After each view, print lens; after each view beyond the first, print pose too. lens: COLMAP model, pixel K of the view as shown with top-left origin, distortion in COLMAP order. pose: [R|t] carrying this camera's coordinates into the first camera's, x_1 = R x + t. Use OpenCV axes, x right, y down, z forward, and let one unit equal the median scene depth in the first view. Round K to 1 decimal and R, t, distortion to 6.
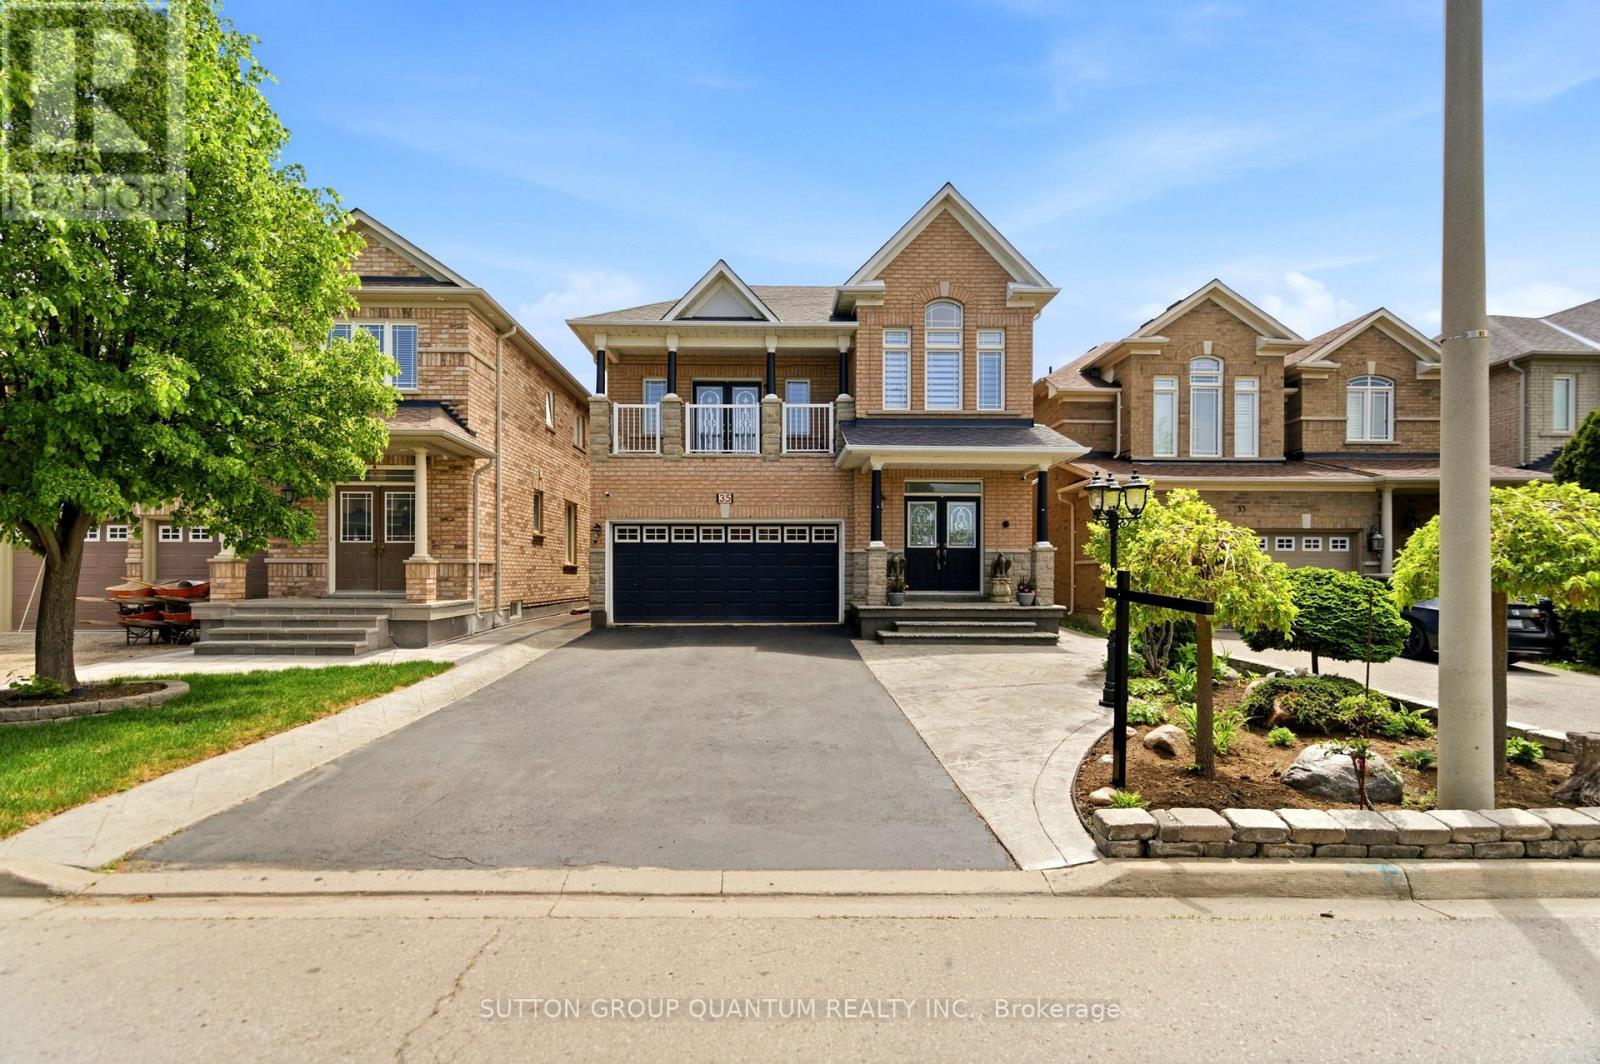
lens RADIAL K [[905.8, 0, 796.6], [0, 905.8, 535.1], [0, 0, 1]] dist [0.017928, 0.005832]
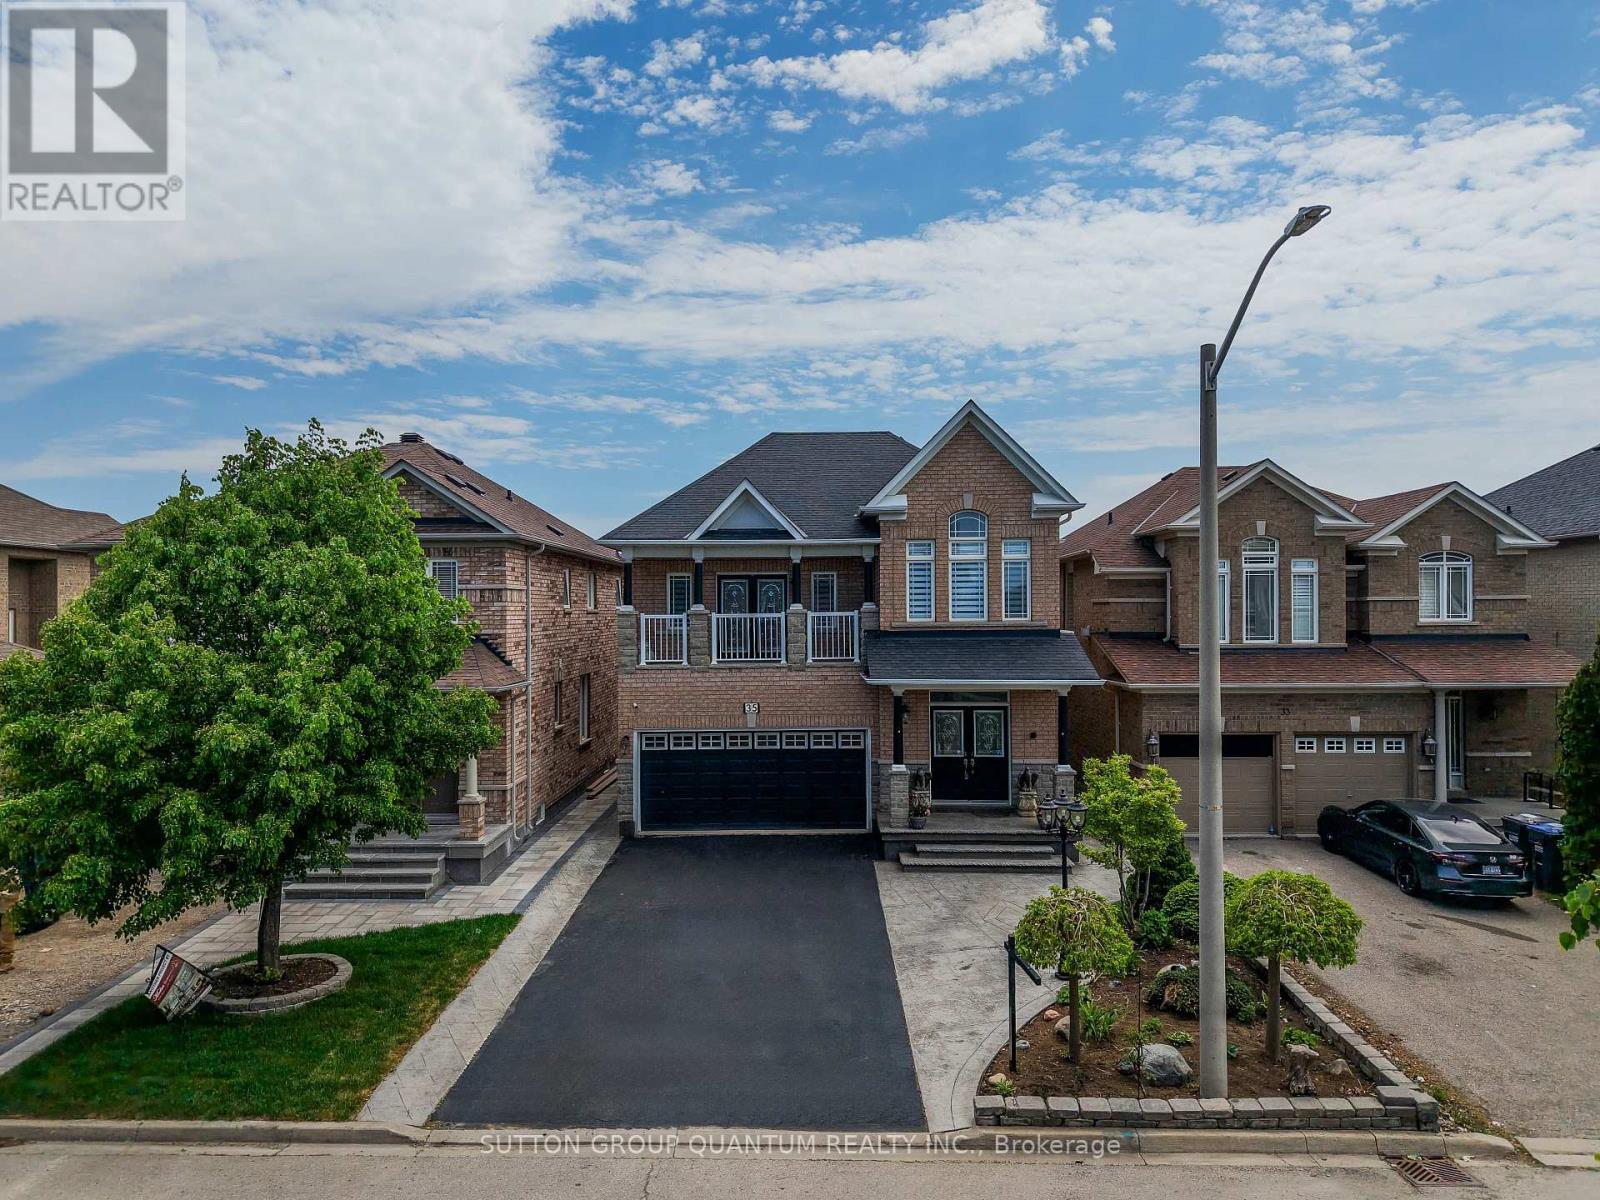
lens RADIAL K [[1241.0, 0, 789.2], [0, 1241.0, 596.5], [0, 0, 1]] dist [0.079468, -0.040590]
pose [[0.998963, -0.008981, -0.044630, 0.025654], [0.009535, 0.999880, 0.012230, -0.181777], [0.044515, -0.012643, 0.998929, -0.371193]]
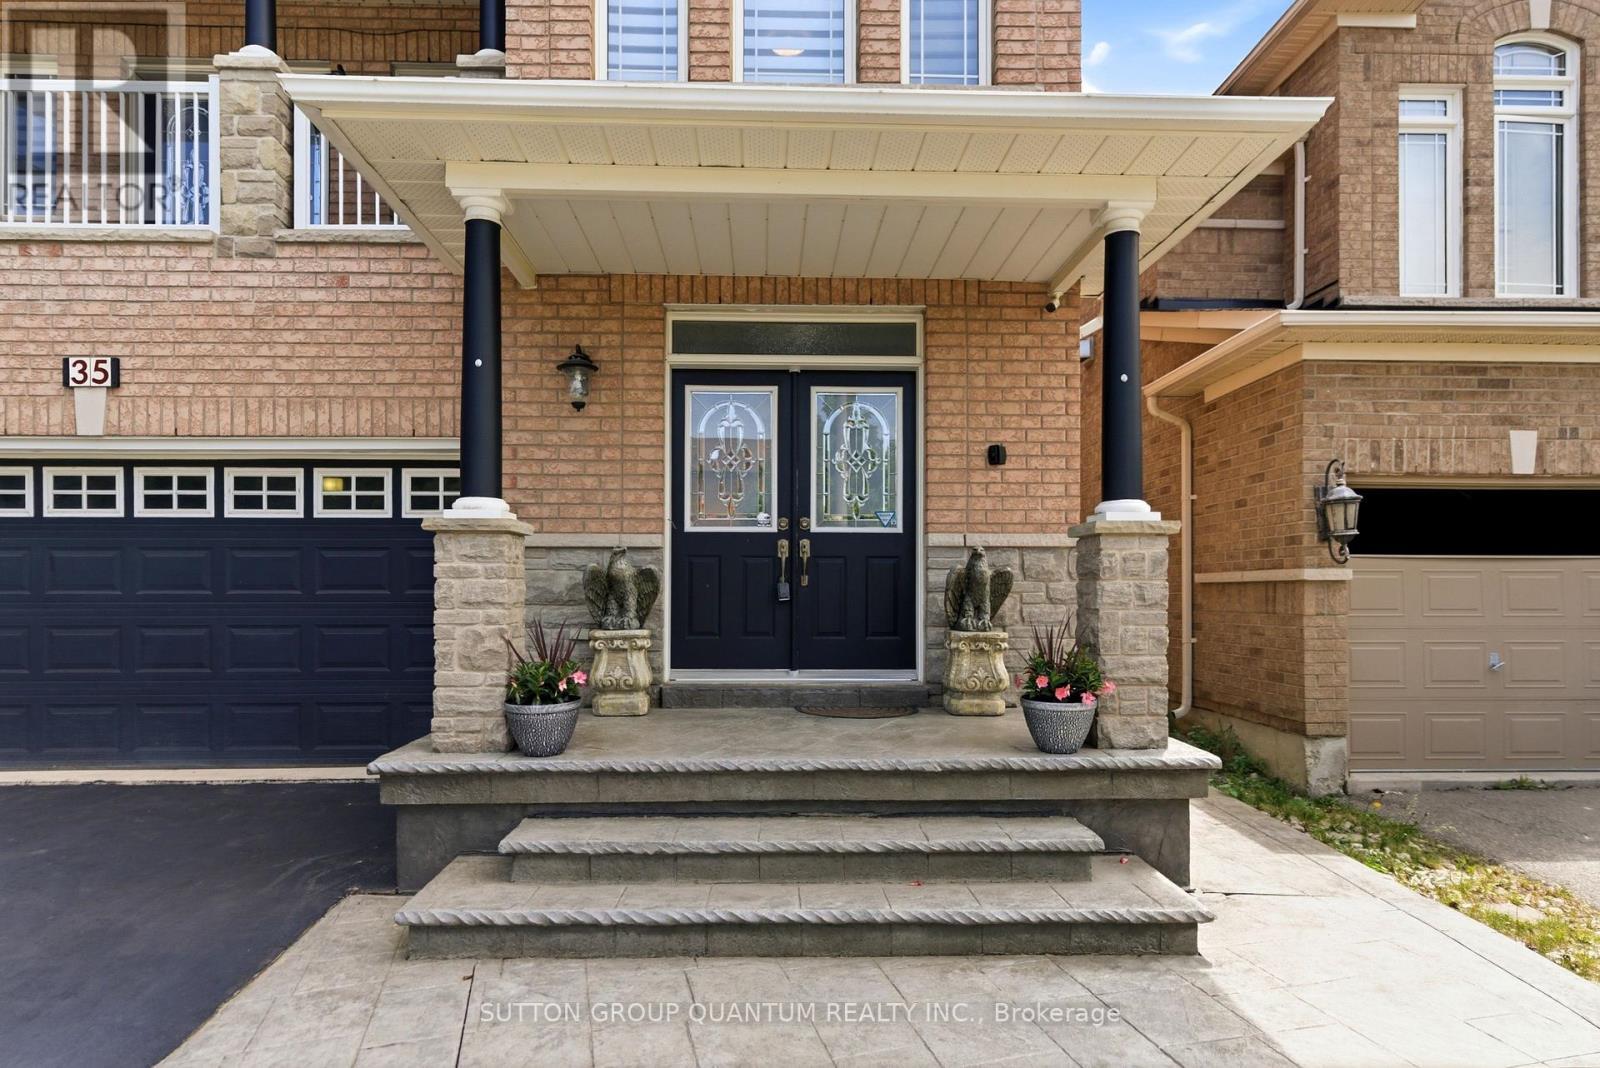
lens RADIAL K [[1174.8, 0, 796.6], [0, 1174.8, 532.6], [0, 0, 1]] dist [0.024030, 0.000801]
pose [[0.999802, -0.001240, 0.019877, 0.154038], [0.001400, 0.999966, -0.008070, 0.017474], [-0.019867, 0.008096, 0.999770, 0.598609]]
